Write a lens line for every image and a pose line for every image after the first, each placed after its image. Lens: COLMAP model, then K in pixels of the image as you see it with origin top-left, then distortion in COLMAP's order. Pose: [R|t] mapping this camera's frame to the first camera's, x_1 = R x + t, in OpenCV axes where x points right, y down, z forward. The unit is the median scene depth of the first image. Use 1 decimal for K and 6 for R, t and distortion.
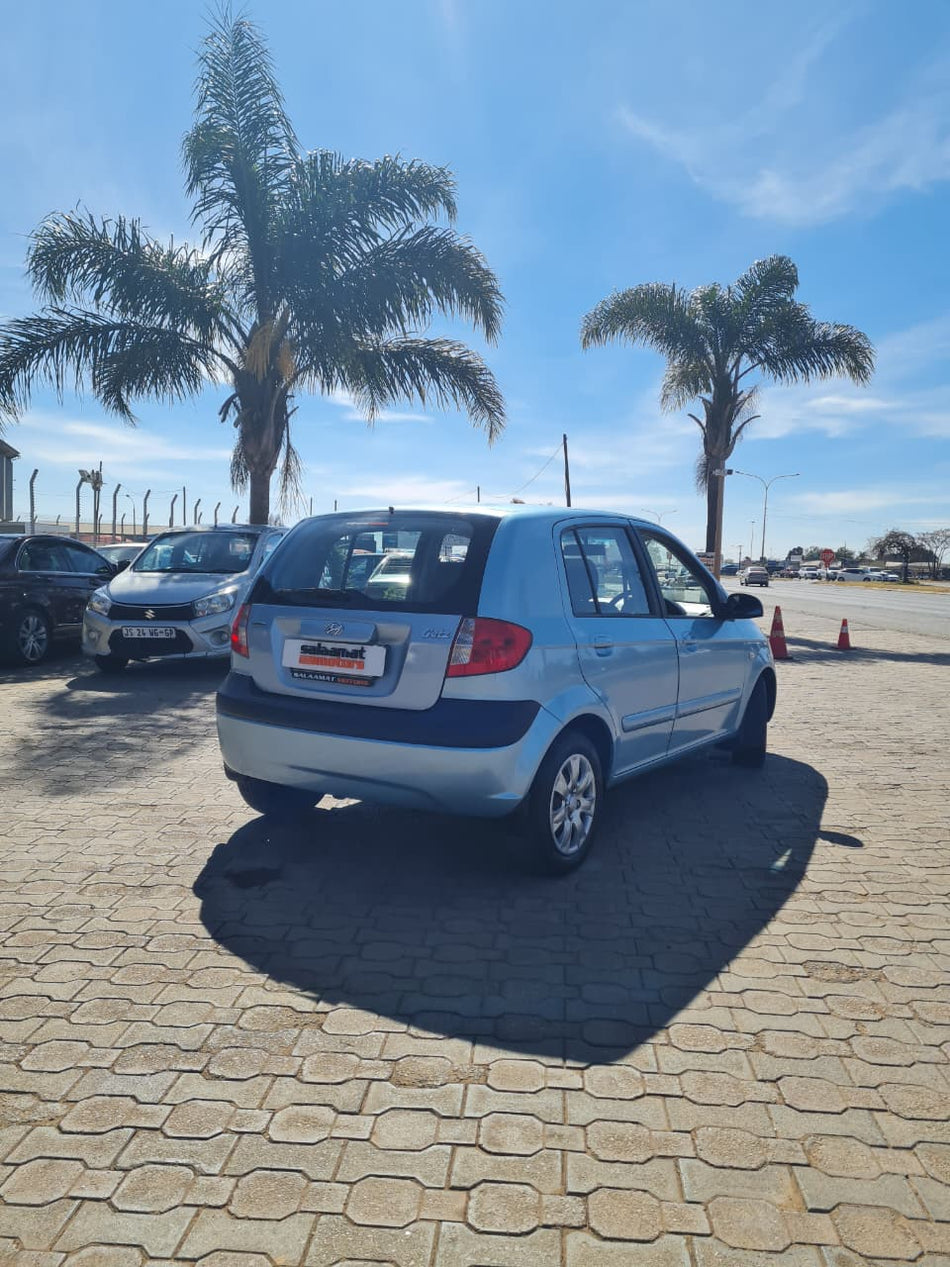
lens RADIAL K [[935.3, 0, 475.0], [0, 935.3, 633.5], [0, 0, 1]] dist [0.039249, -0.000804]
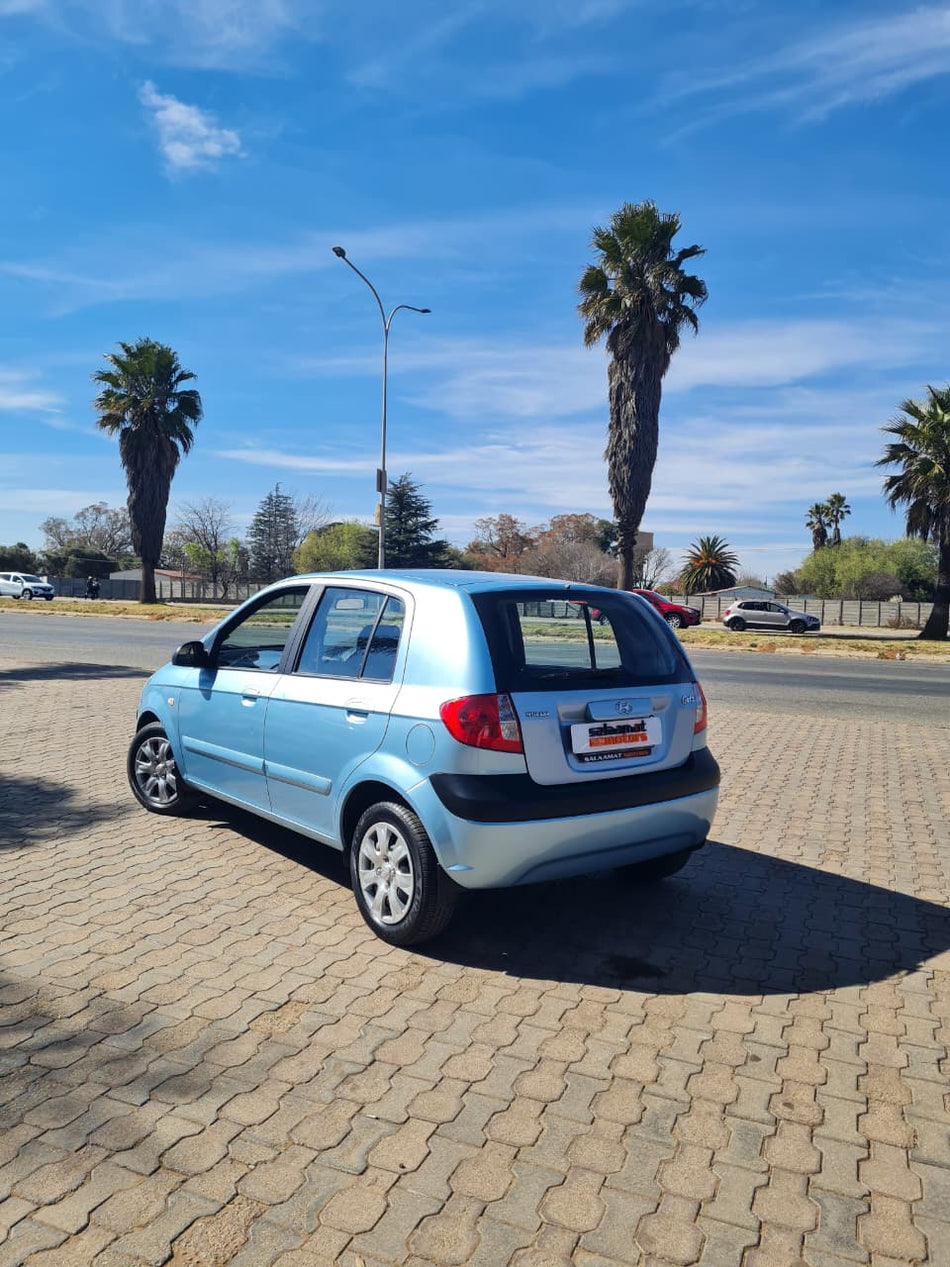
lens RADIAL K [[935.3, 0, 475.0], [0, 935.3, 633.5], [0, 0, 1]] dist [0.039249, -0.000804]
pose [[0.318299, -0.057810, 0.946226, -1.195063], [0.041404, 0.998034, 0.047047, -0.144252], [-0.947086, 0.024202, 0.320067, 0.825388]]
